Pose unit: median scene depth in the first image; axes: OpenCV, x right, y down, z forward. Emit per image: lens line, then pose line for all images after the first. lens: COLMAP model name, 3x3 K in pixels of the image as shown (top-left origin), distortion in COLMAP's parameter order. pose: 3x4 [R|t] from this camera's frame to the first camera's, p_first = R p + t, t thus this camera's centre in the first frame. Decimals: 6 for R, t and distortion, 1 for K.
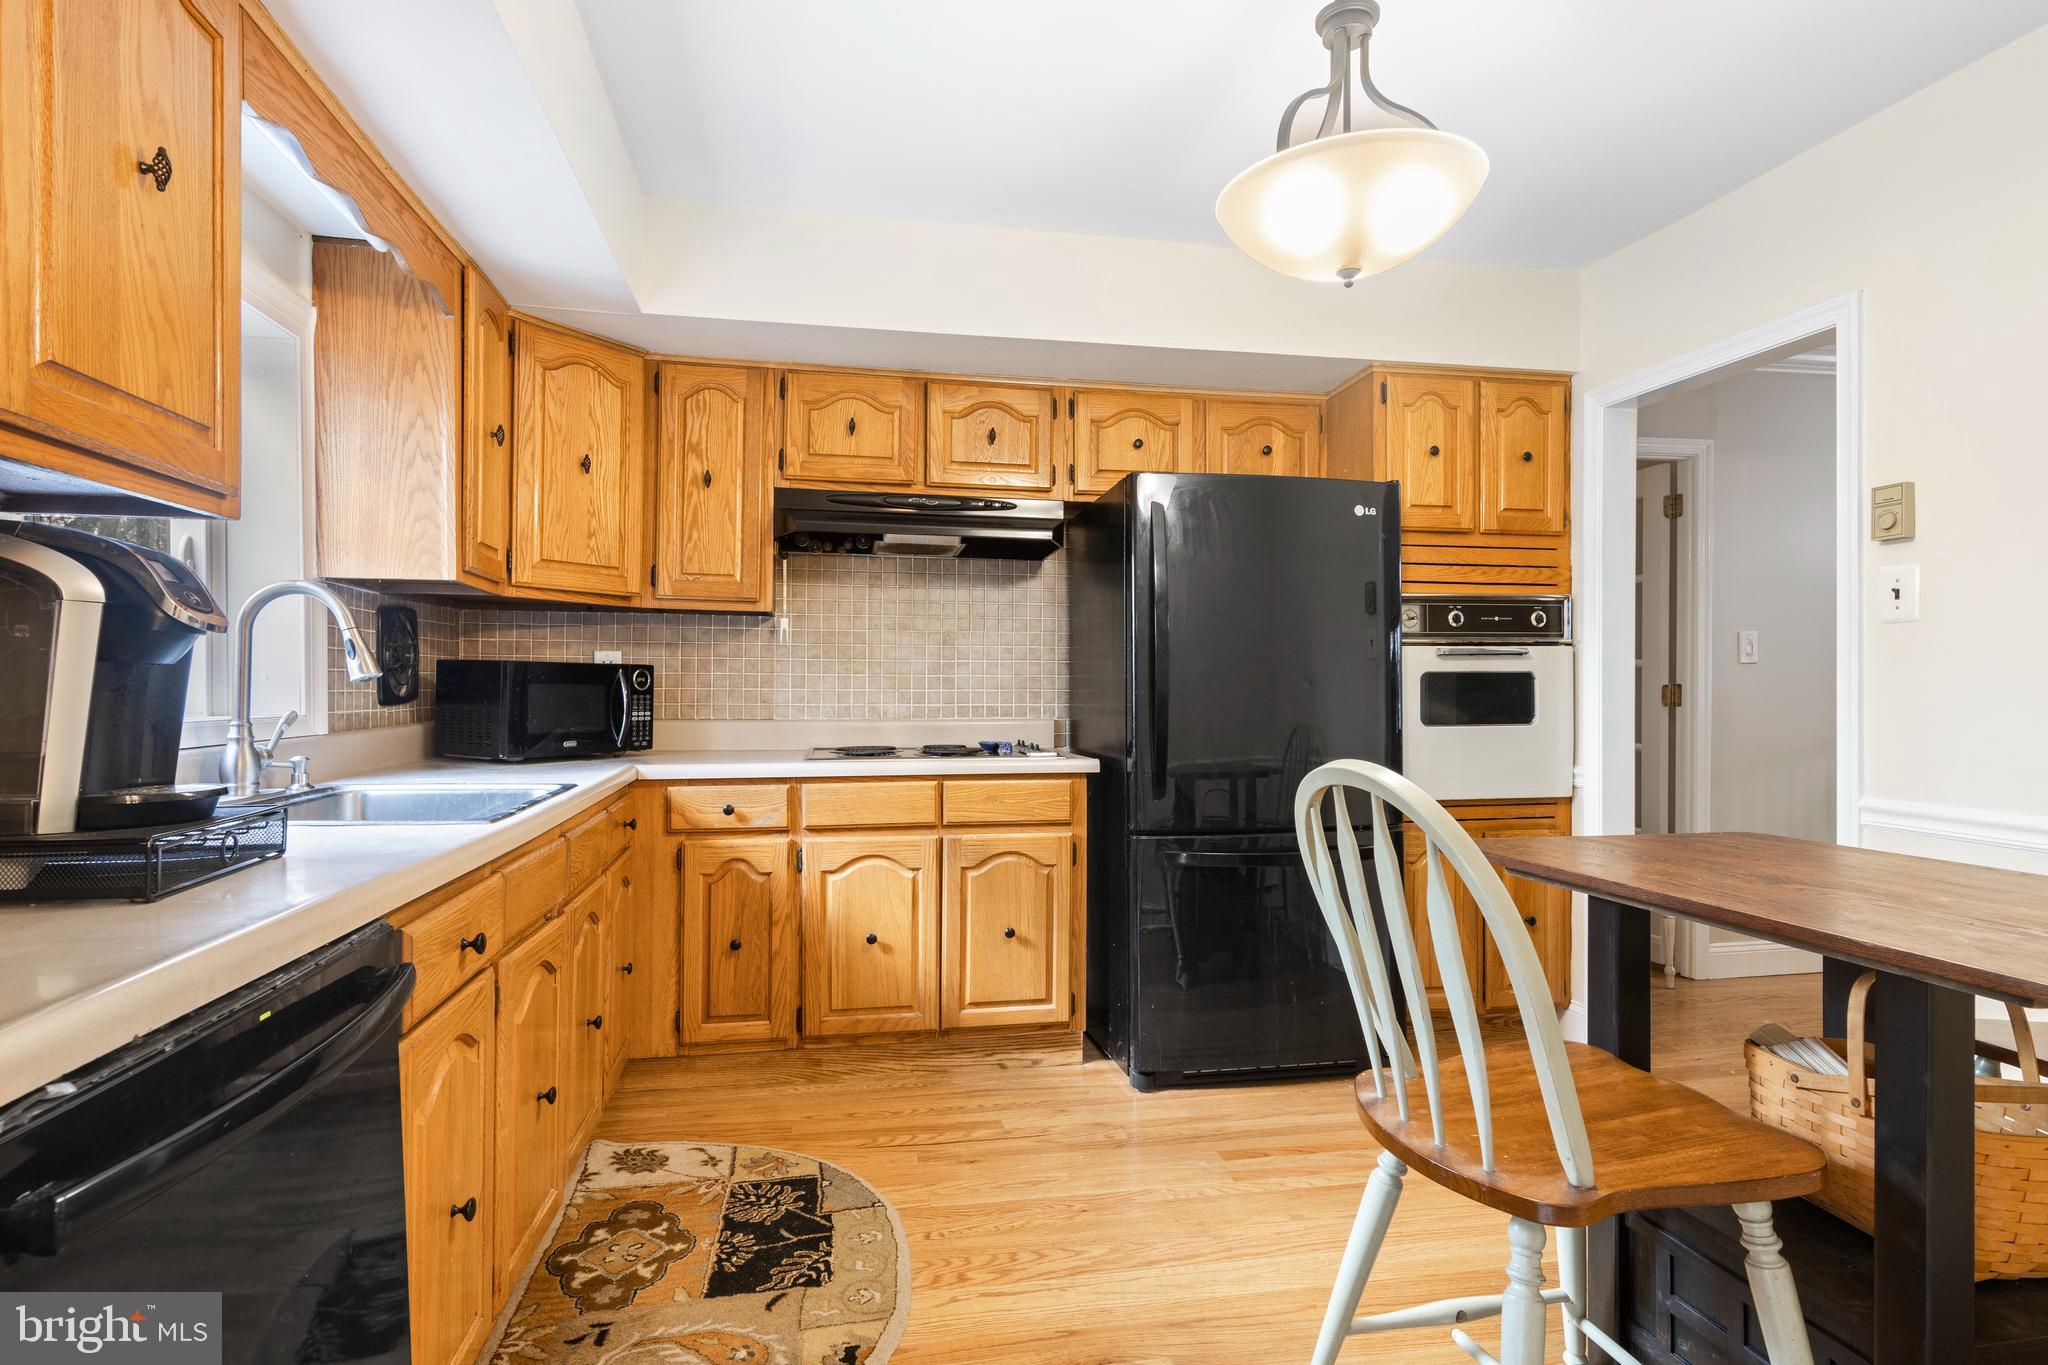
lens RADIAL K [[1036.8, 0, 1021.6], [0, 1036.8, 686.0], [0, 0, 1]] dist [0.002220, -0.001223]
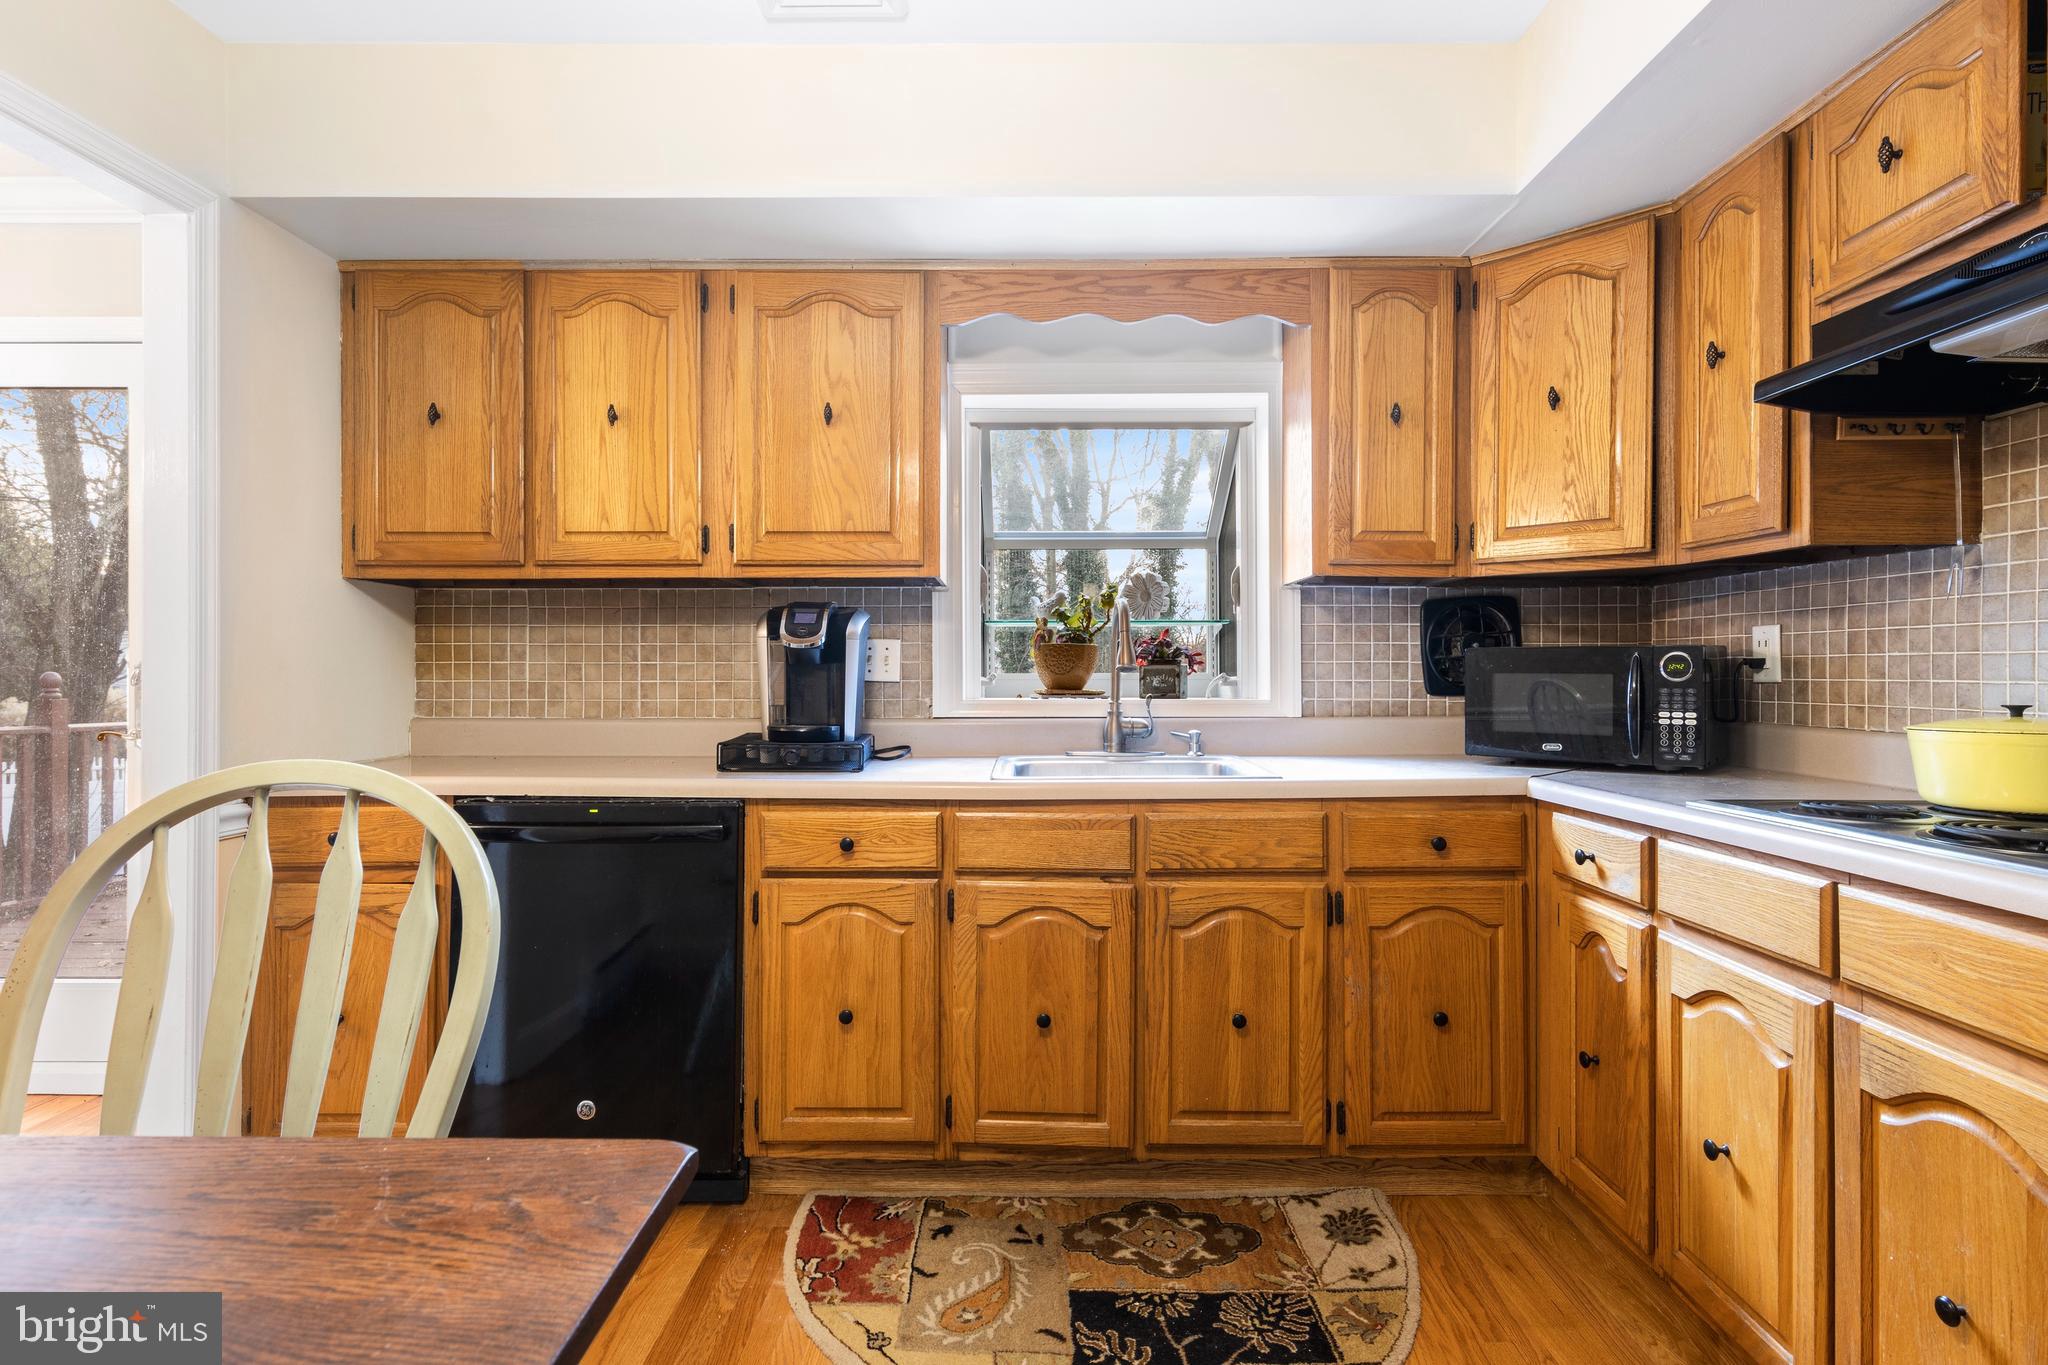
lens RADIAL K [[1036.8, 0, 1020.8], [0, 1036.8, 673.7], [0, 0, 1]] dist [0.002220, -0.001223]
pose [[-0.198551, -0.006447, -0.980069, 0.517028], [-0.002375, 0.999979, -0.006097, 0.005144], [0.980088, 0.001117, -0.198562, 0.875729]]
